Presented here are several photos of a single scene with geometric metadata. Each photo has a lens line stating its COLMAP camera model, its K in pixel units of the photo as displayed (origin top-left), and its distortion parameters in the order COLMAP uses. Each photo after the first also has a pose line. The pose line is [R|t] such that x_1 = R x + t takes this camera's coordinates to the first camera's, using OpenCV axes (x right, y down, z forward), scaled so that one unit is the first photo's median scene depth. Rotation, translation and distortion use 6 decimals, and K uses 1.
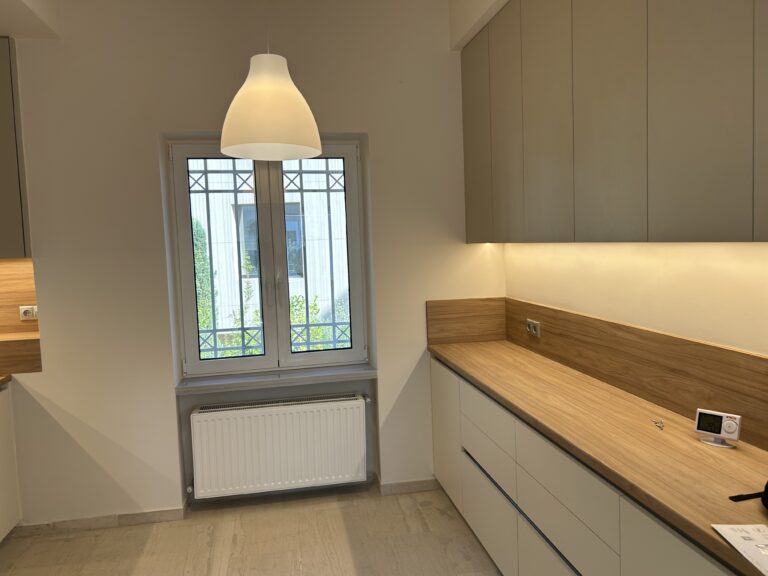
lens RADIAL K [[575.1, 0, 381.3], [0, 575.1, 280.4], [0, 0, 1]] dist [0.058947, -0.066241]
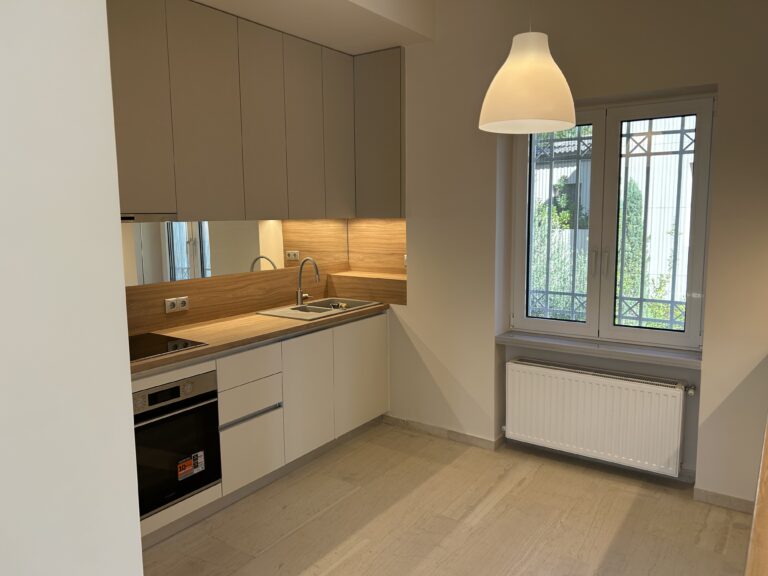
lens RADIAL K [[575.1, 0, 394.1], [0, 575.1, 279.5], [0, 0, 1]] dist [0.058947, -0.066241]
pose [[0.709219, 0.107847, -0.696690, 0.271739], [-0.065379, 0.994033, 0.087321, -0.011924], [0.701950, -0.016381, 0.712038, 0.052212]]
